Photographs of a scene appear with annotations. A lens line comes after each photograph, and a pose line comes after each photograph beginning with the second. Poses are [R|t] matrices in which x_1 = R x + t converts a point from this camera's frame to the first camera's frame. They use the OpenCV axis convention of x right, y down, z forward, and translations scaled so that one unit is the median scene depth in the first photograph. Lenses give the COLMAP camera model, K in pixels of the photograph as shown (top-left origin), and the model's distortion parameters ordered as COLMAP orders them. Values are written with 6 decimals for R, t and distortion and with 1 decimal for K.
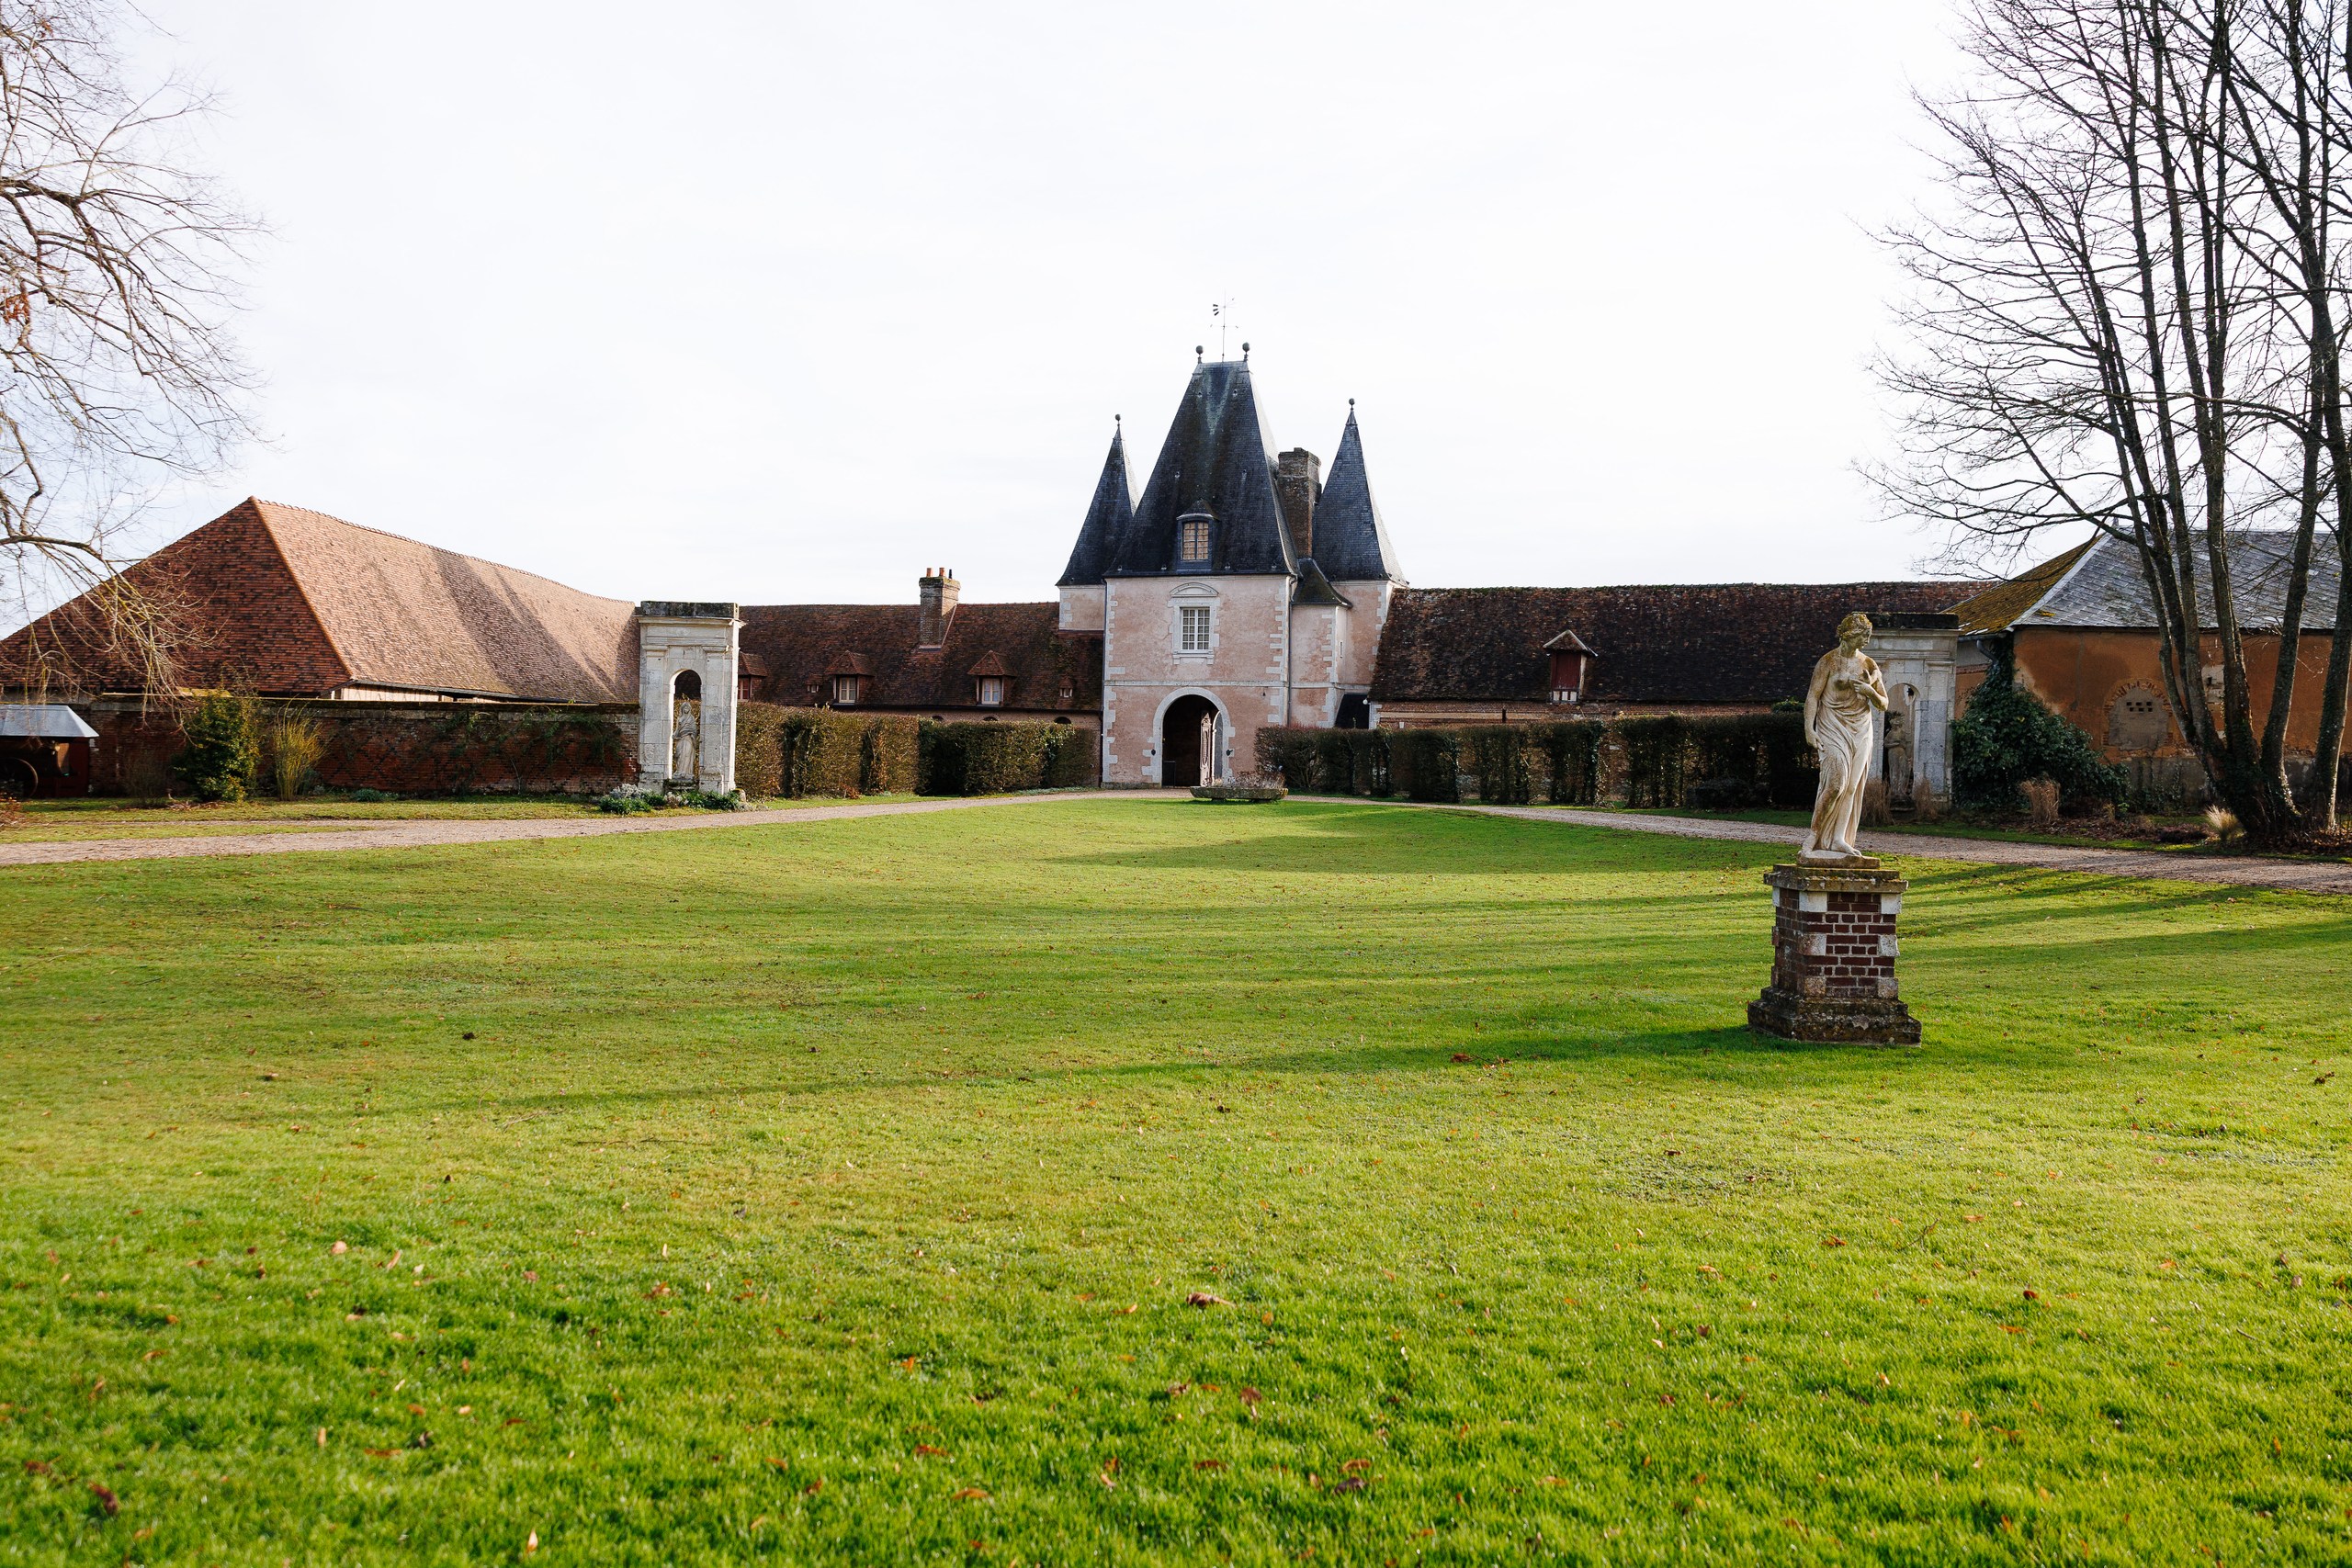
lens RADIAL K [[1839.7, 0, 1171.6], [0, 1839.7, 790.9], [0, 0, 1]] dist [0.020751, -0.011217]
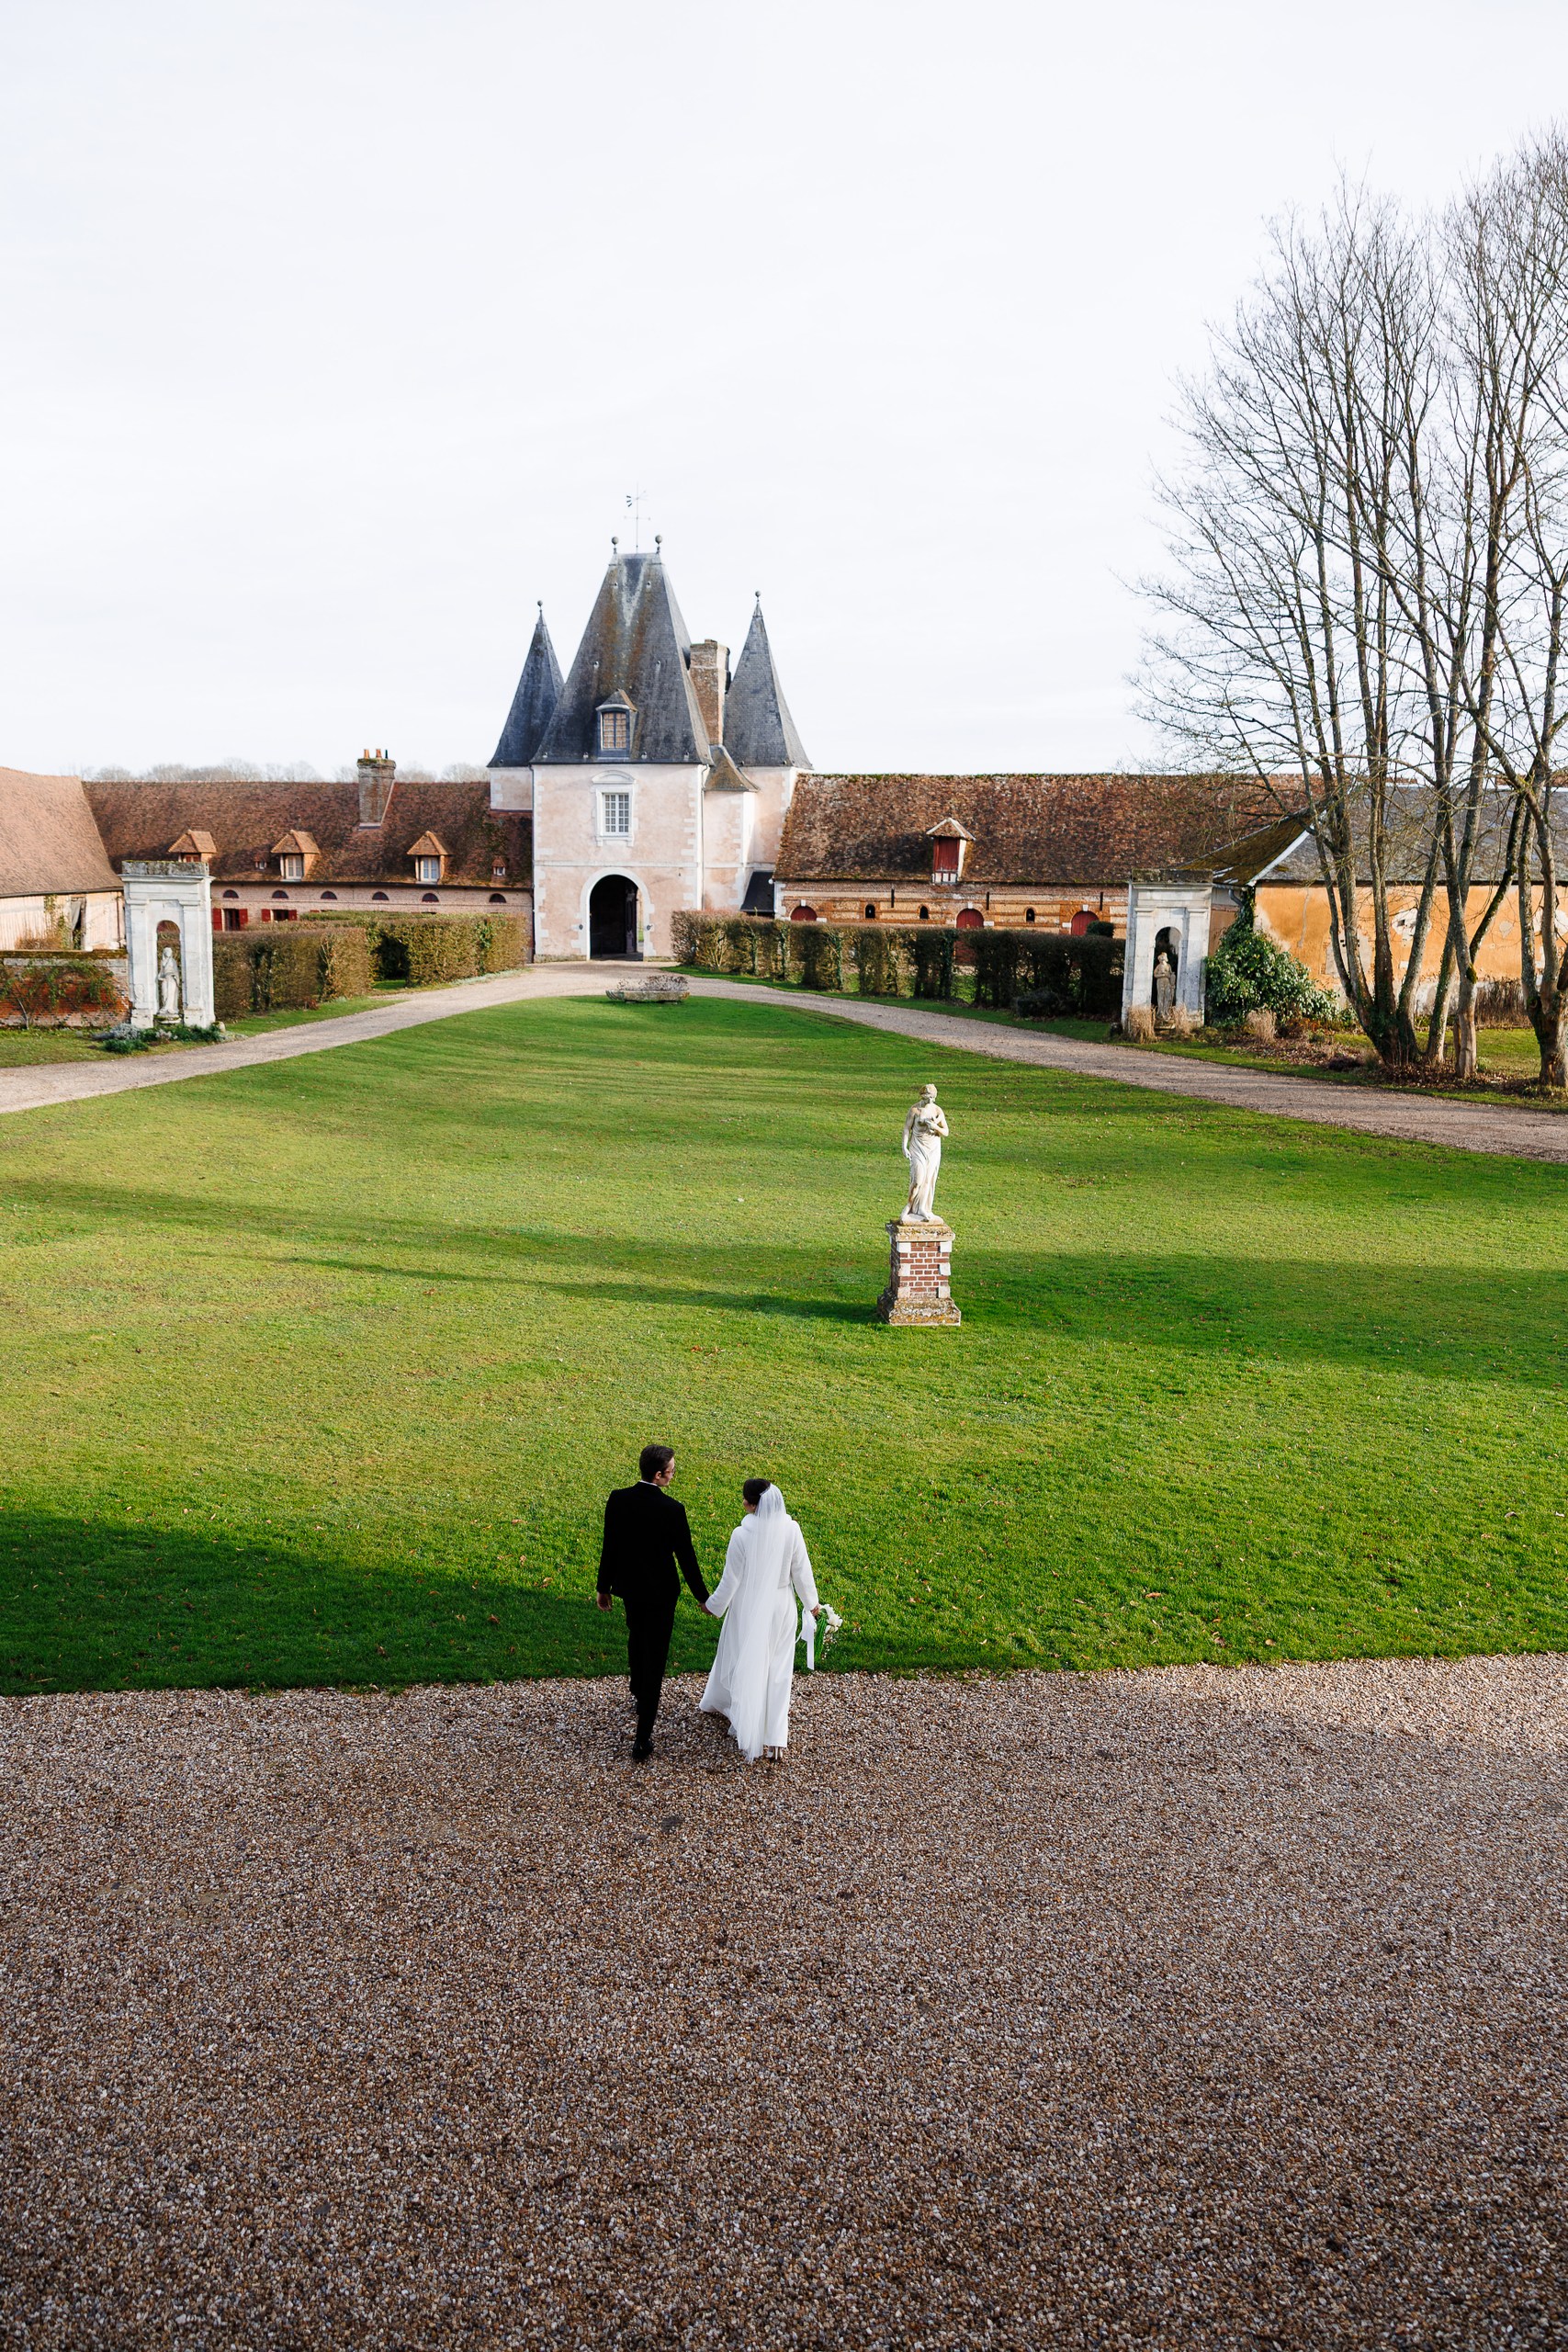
lens RADIAL K [[1839.7, 0, 784.0], [0, 1839.7, 1176.0], [0, 0, 1]] dist [0.020751, -0.011217]
pose [[0.996077, -0.023549, 0.085294, 0.013714], [0.009752, 0.987279, 0.158695, -0.047804], [-0.087946, -0.157241, 0.983636, -0.119758]]
